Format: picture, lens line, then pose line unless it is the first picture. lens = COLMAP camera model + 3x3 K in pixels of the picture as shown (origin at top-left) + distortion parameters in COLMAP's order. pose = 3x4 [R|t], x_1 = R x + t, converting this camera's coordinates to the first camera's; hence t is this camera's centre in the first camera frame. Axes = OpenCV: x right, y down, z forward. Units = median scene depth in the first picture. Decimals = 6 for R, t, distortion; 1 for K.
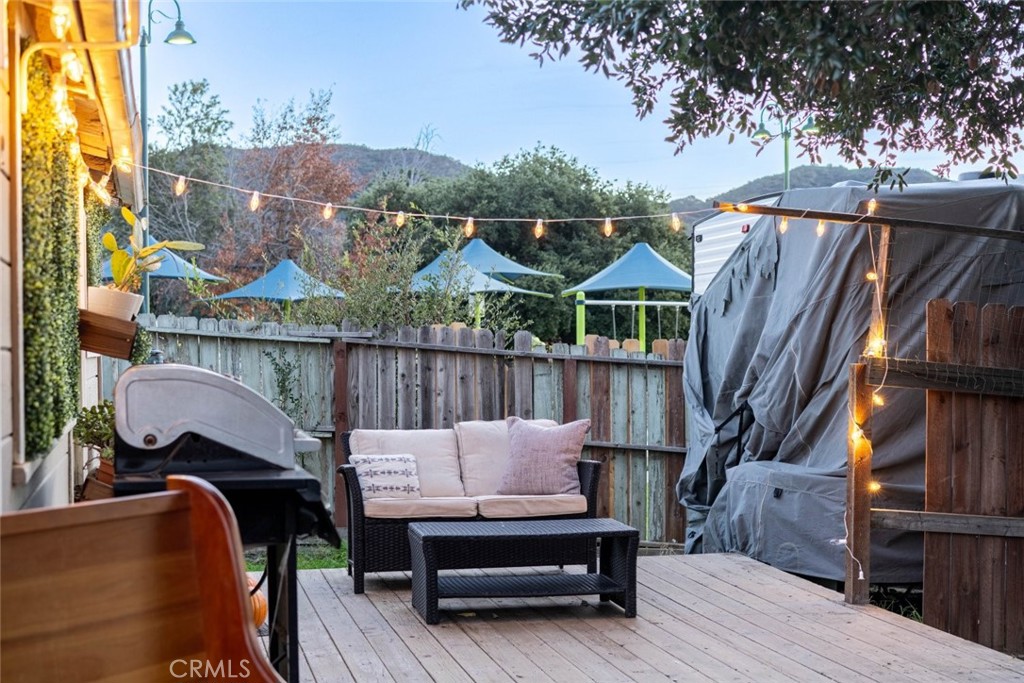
lens RADIAL K [[1599.2, 0, 512.2], [0, 1599.2, 342.5], [0, 0, 1]] dist [0.070827, 0.000000]
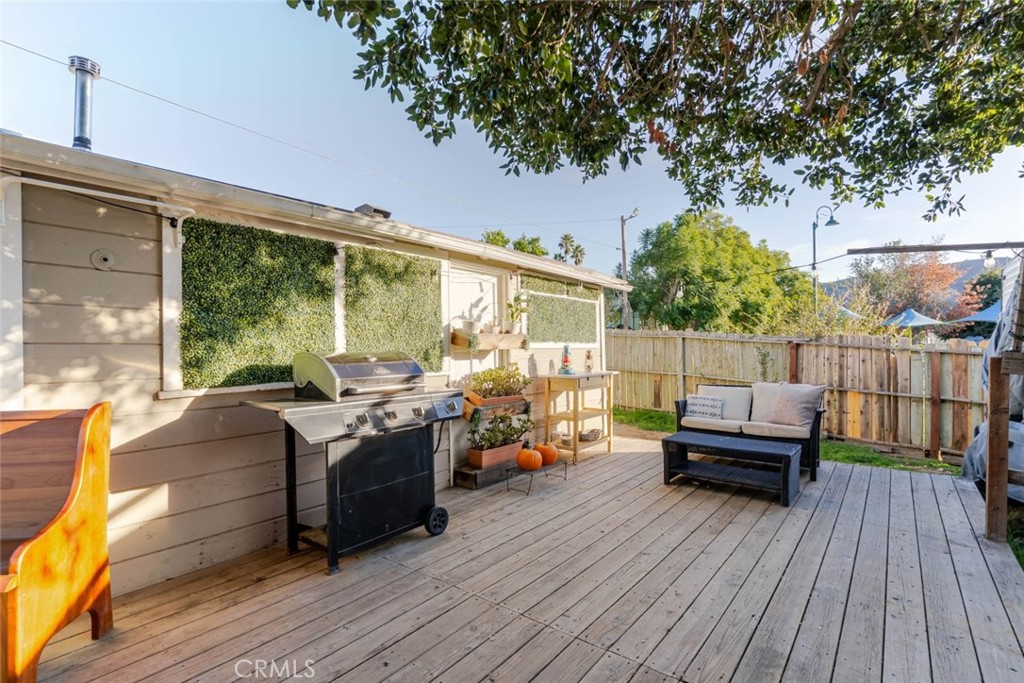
lens RADIAL K [[497.2, 0, 512.1], [0, 497.2, 341.9], [0, 0, 1]] dist [0.000810, 0.000206]
pose [[0.627025, -0.002479, -0.778995, 0.231393], [-0.001202, 0.999991, -0.004150, 0.002754], [0.778998, 0.003539, 0.627016, 0.352212]]
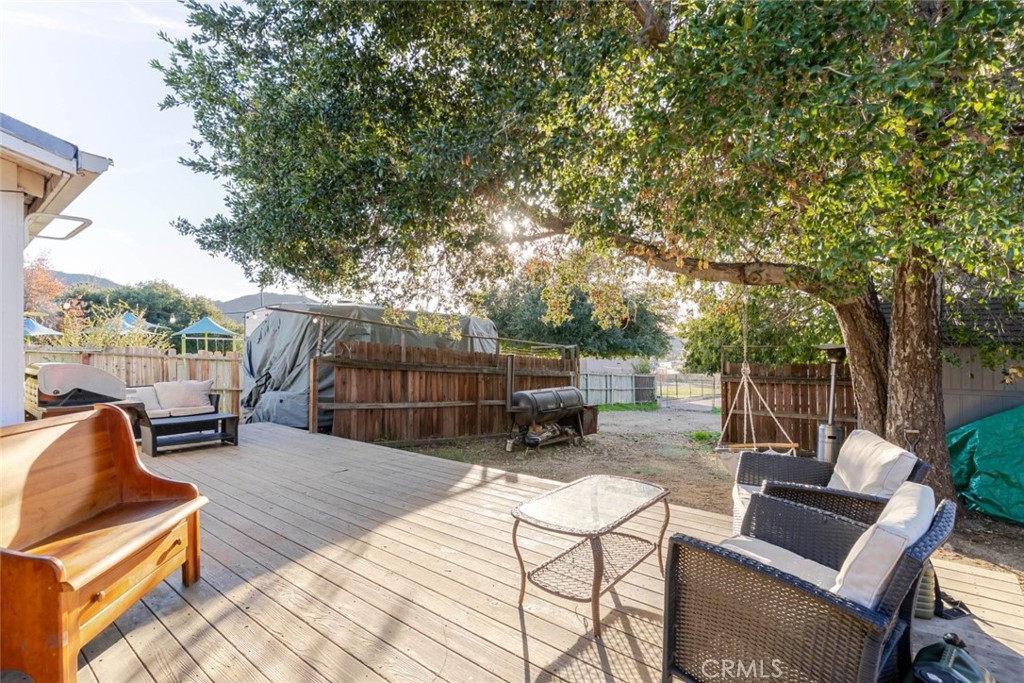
lens RADIAL K [[491.0, 0, 513.9], [0, 491.0, 343.5], [0, 0, 1]] dist [-0.008726, 0.002889]
pose [[0.793046, 0.006449, 0.609127, -0.051845], [0.003817, 0.999872, -0.015556, -0.000556], [-0.609149, 0.014661, 0.792920, -0.022445]]
